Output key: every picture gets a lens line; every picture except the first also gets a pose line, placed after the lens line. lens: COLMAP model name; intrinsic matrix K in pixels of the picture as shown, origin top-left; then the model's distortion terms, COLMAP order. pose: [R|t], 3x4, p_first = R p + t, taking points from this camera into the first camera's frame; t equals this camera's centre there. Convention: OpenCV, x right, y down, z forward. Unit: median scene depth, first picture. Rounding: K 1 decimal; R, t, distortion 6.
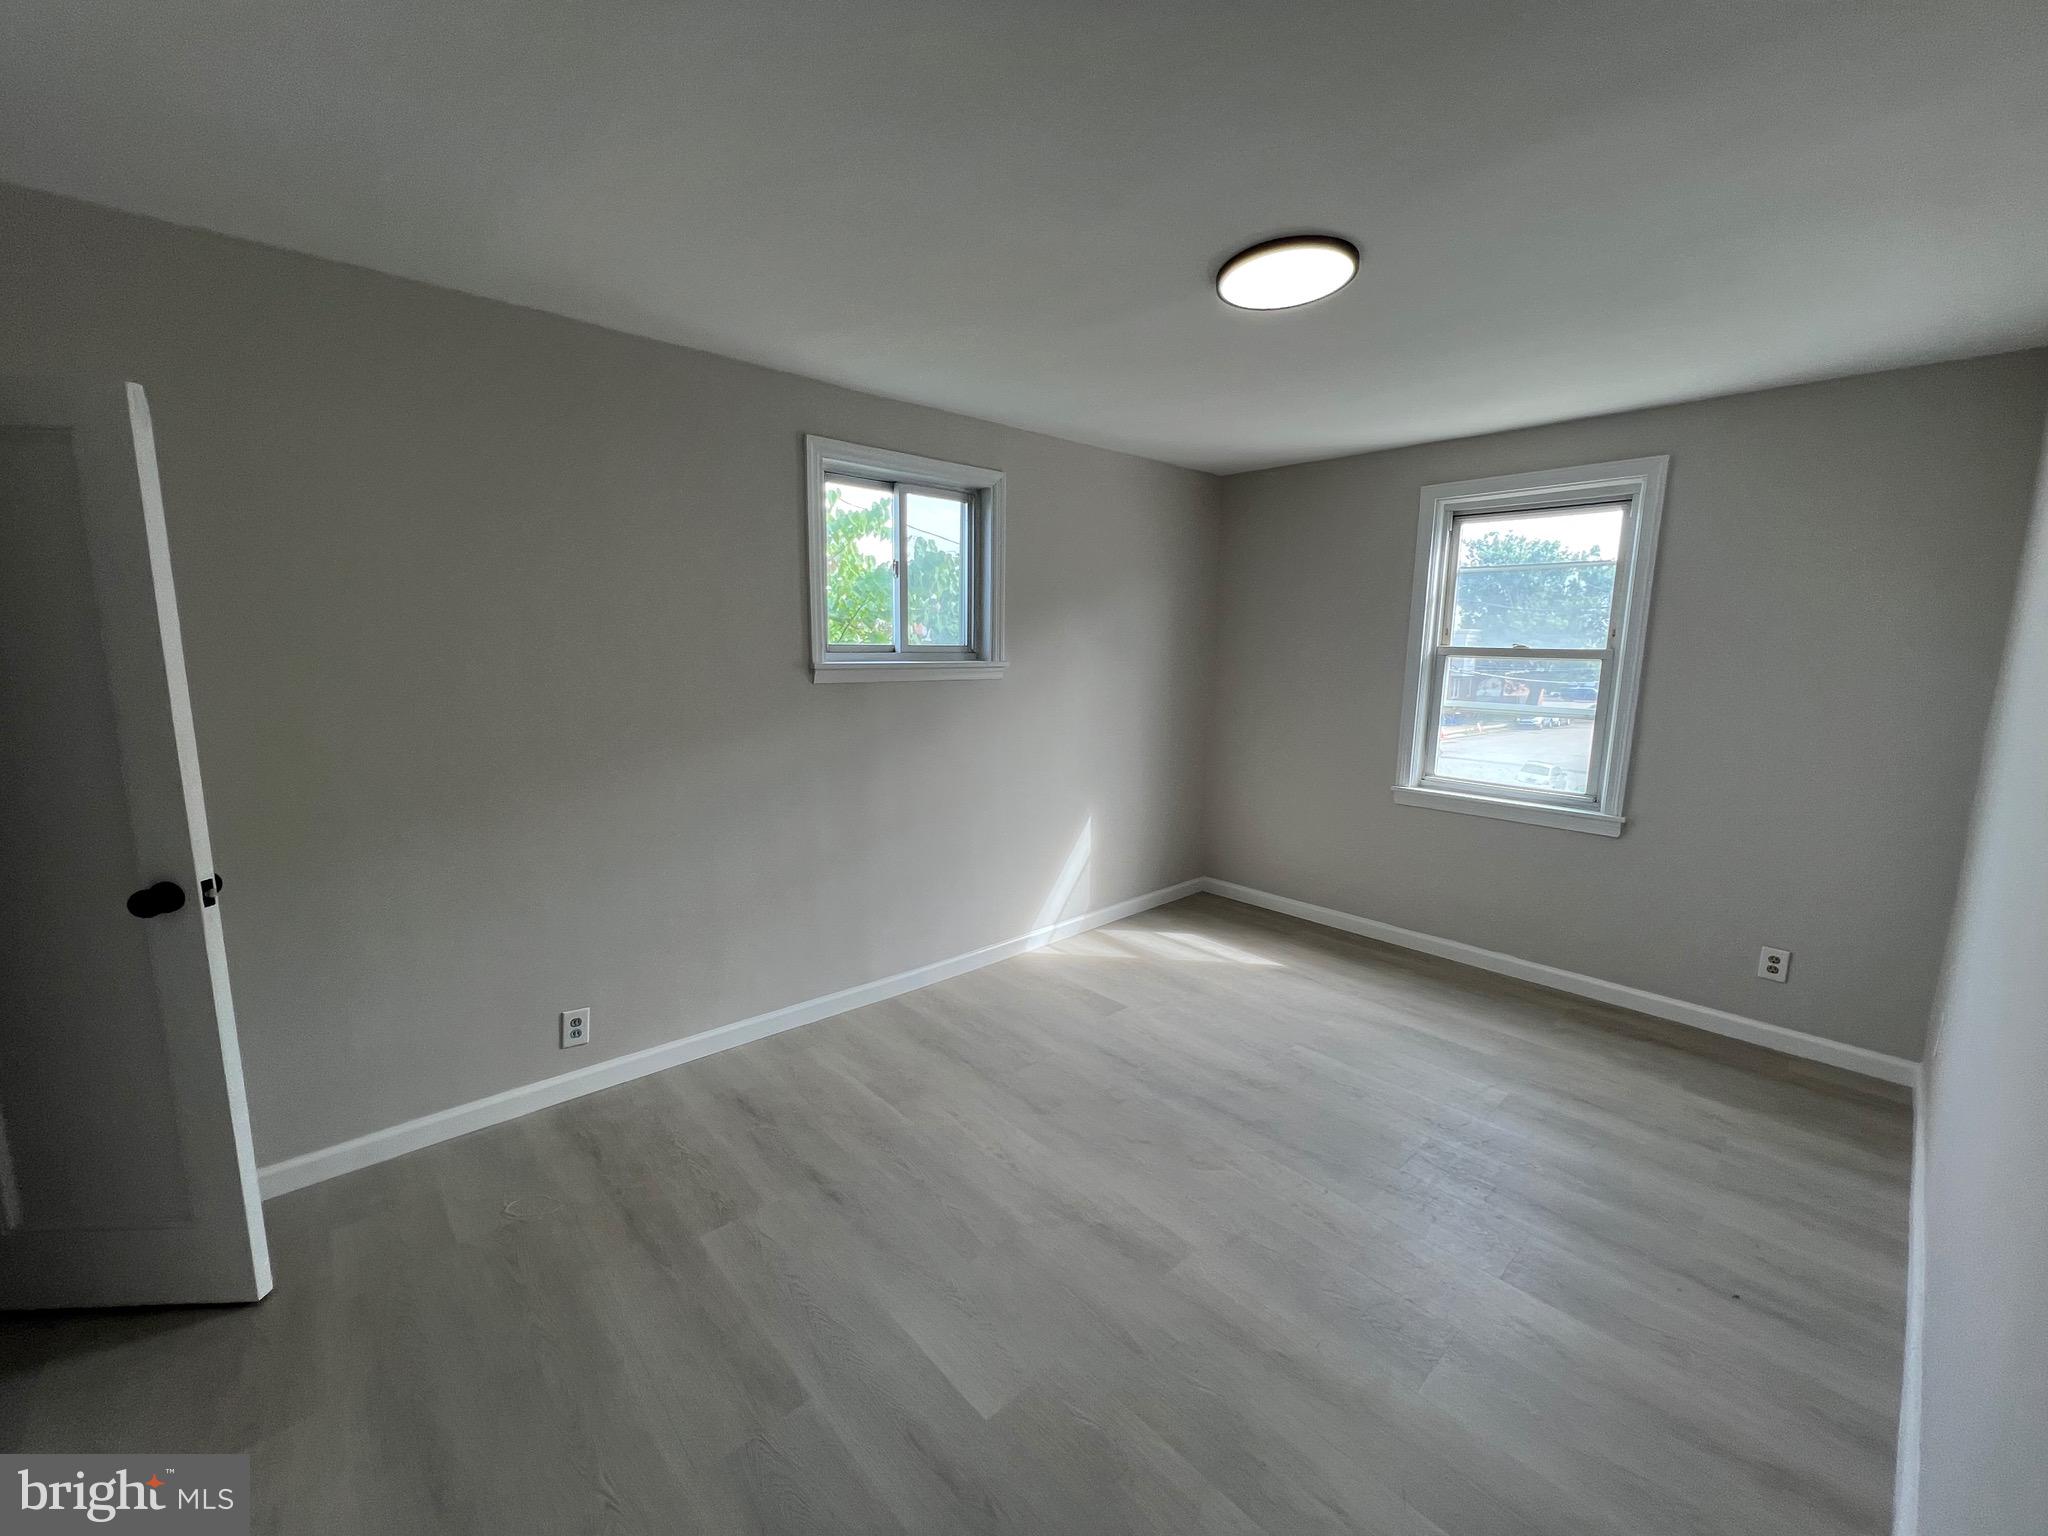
lens RADIAL K [[815.6, 0, 1026.6], [0, 815.6, 763.5], [0, 0, 1]] dist [-0.003137, -0.000116]
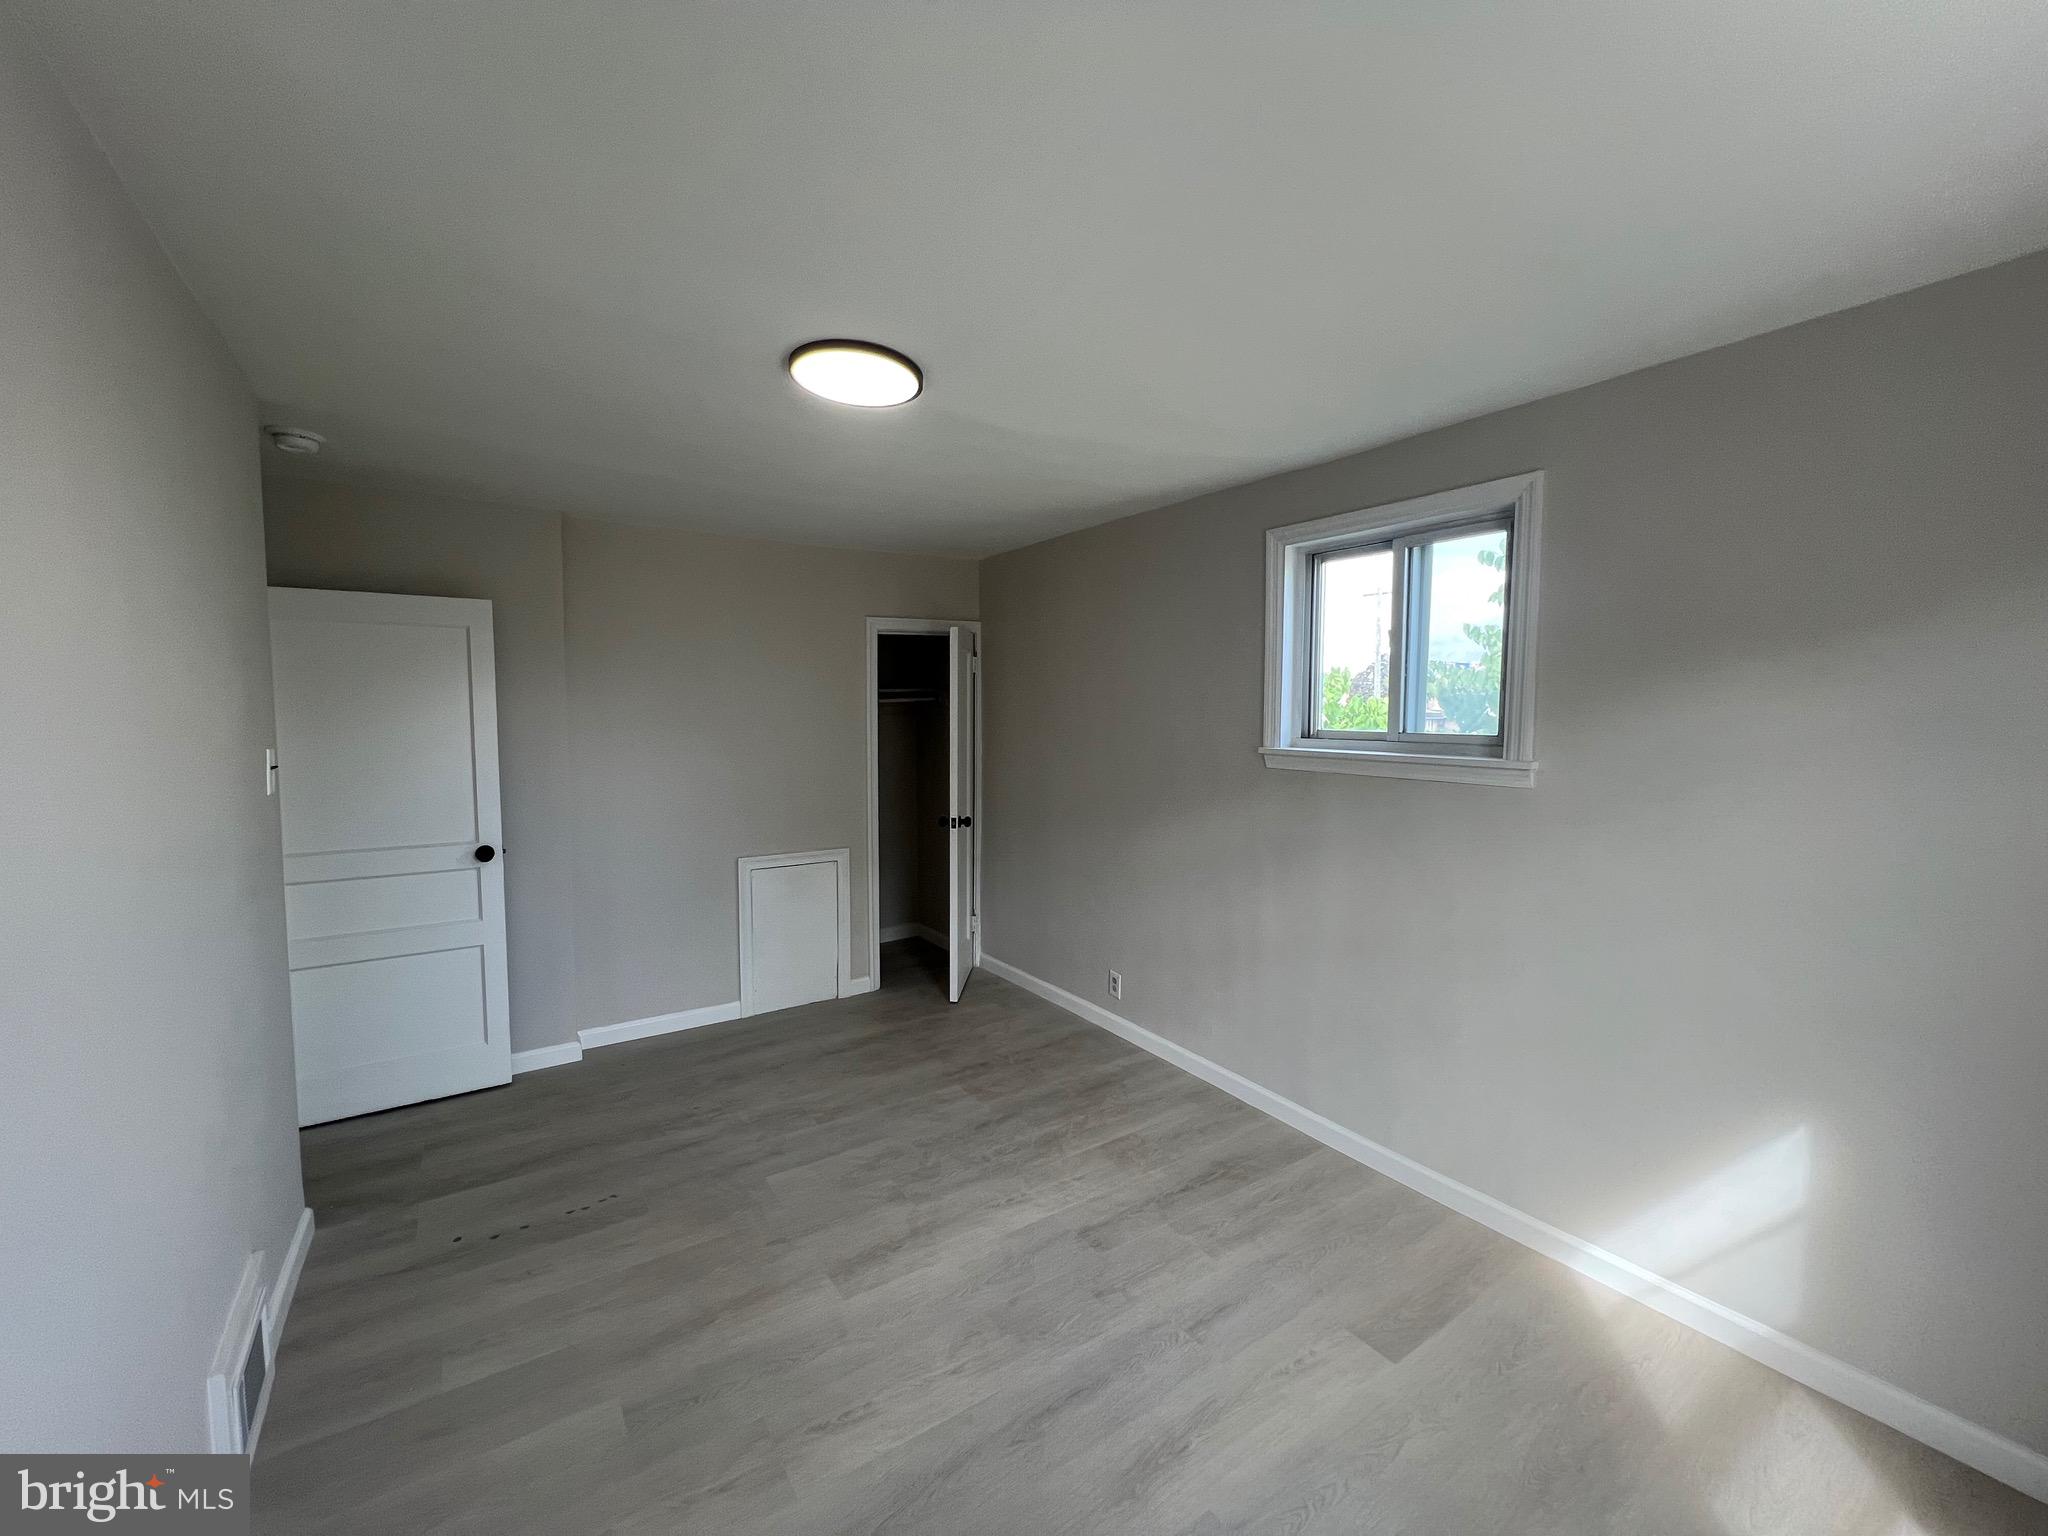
lens RADIAL K [[815.6, 0, 1030.0], [0, 815.6, 770.1], [0, 0, 1]] dist [-0.003137, -0.000116]
pose [[-0.134309, 0.055127, -0.989405, 0.778848], [-0.160944, 0.983981, 0.076672, -0.124846], [0.977782, 0.169536, -0.123286, 0.834321]]
